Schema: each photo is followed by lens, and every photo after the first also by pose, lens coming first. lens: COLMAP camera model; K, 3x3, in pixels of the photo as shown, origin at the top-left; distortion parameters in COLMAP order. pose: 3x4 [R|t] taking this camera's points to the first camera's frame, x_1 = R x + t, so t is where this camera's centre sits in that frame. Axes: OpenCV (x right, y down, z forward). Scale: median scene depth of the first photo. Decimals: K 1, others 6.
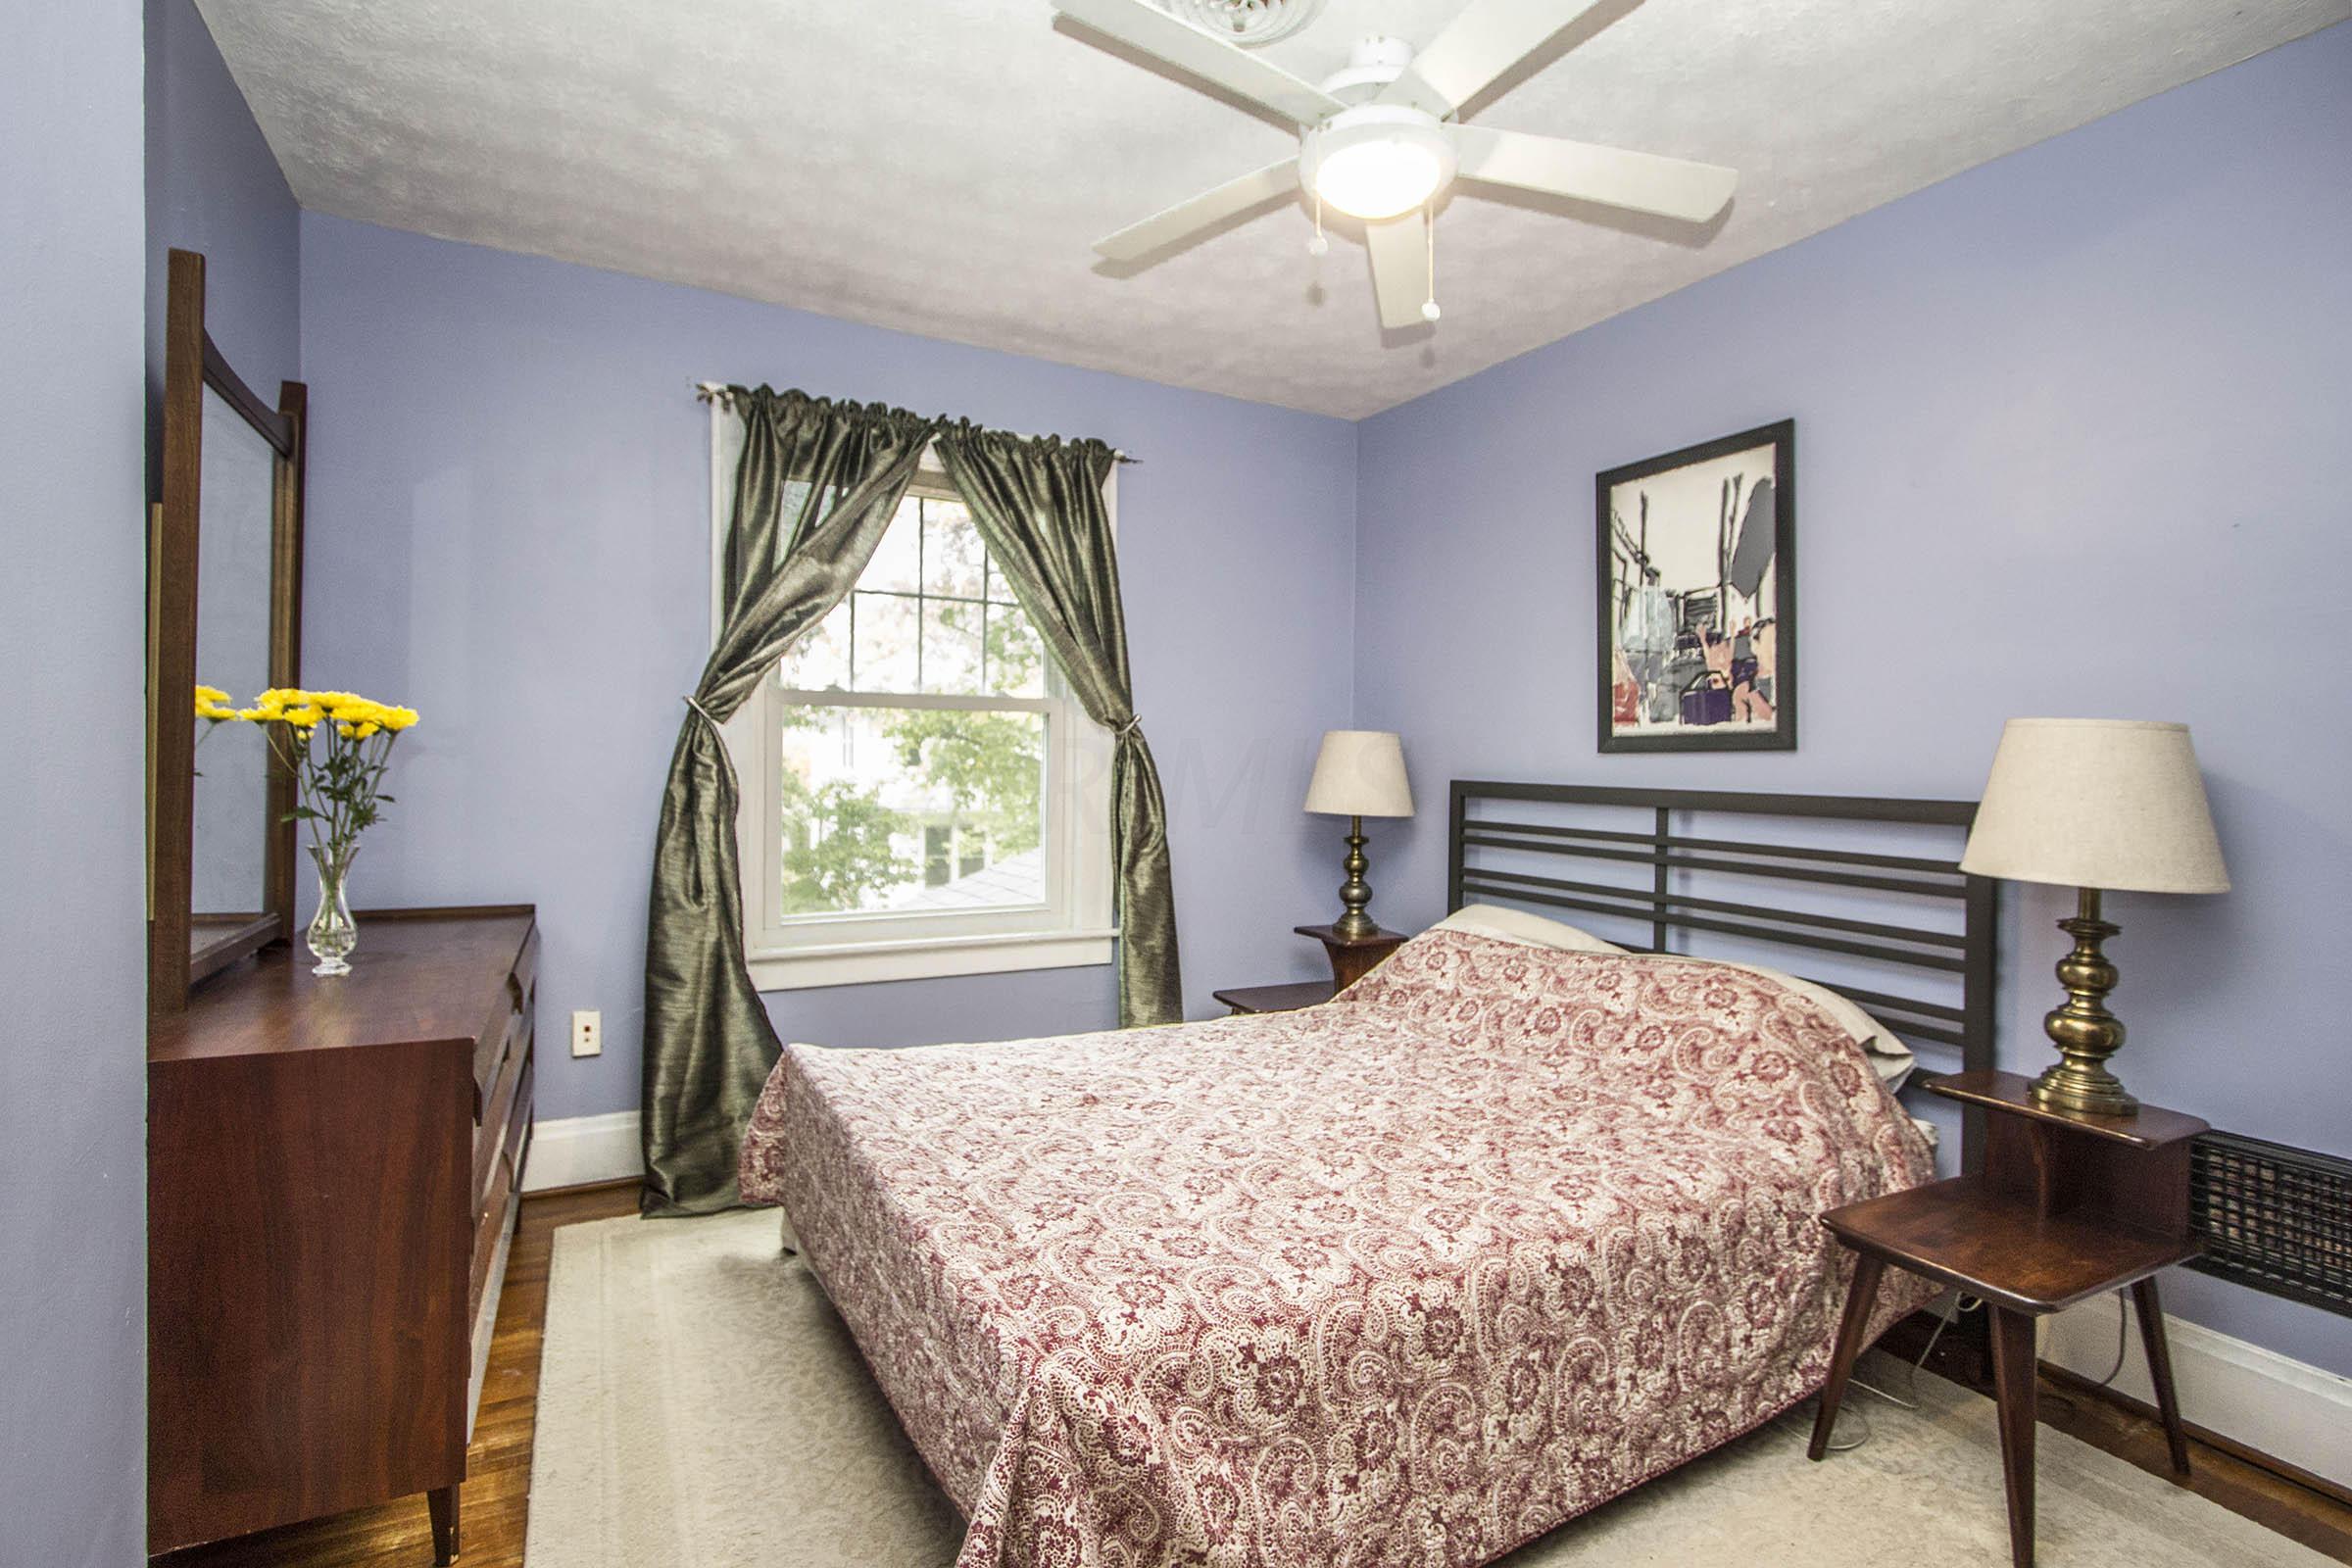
lens RADIAL K [[1091.2, 0, 1176.0], [0, 1091.2, 784.0], [0, 0, 1]] dist [0.002774, 0.001598]
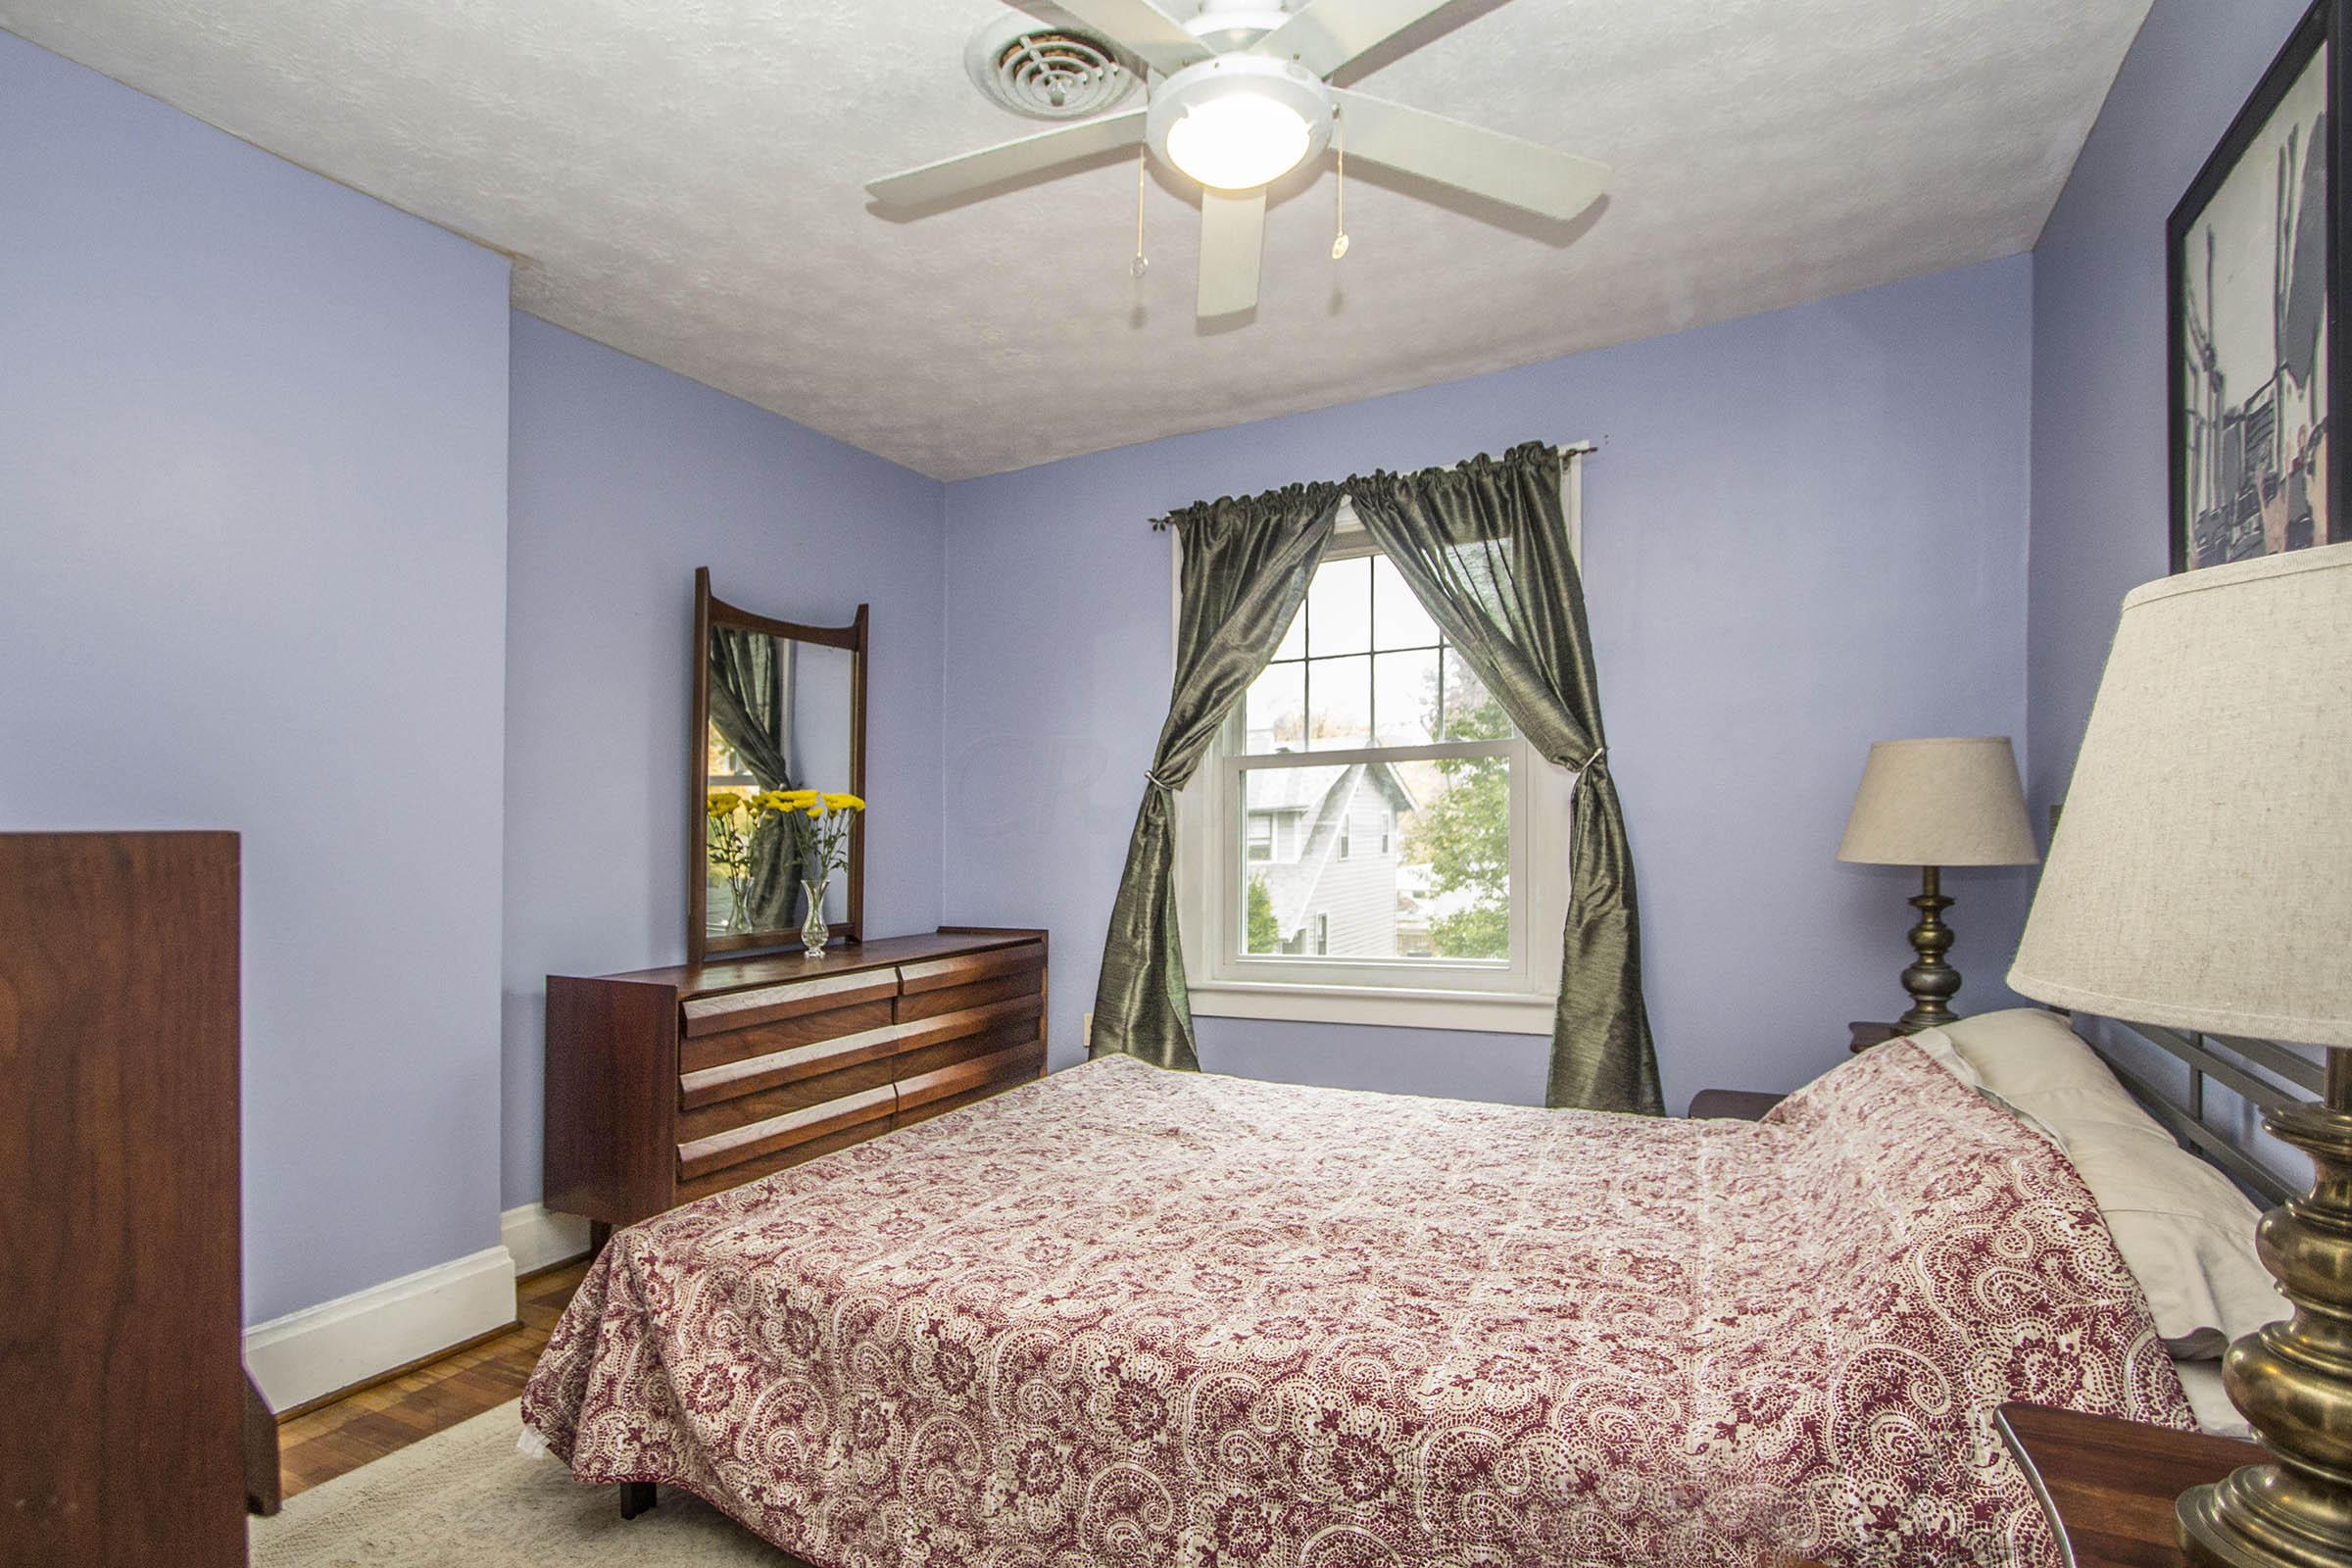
lens RADIAL K [[1111.4, 0, 1169.5], [0, 1111.4, 860.0], [0, 0, 1]] dist [-0.031149, 0.067324]
pose [[0.577650, -0.010849, -0.816212, 0.629518], [0.022370, 0.999747, 0.002544, 0.018286], [0.815978, -0.019728, 0.577746, 0.304349]]
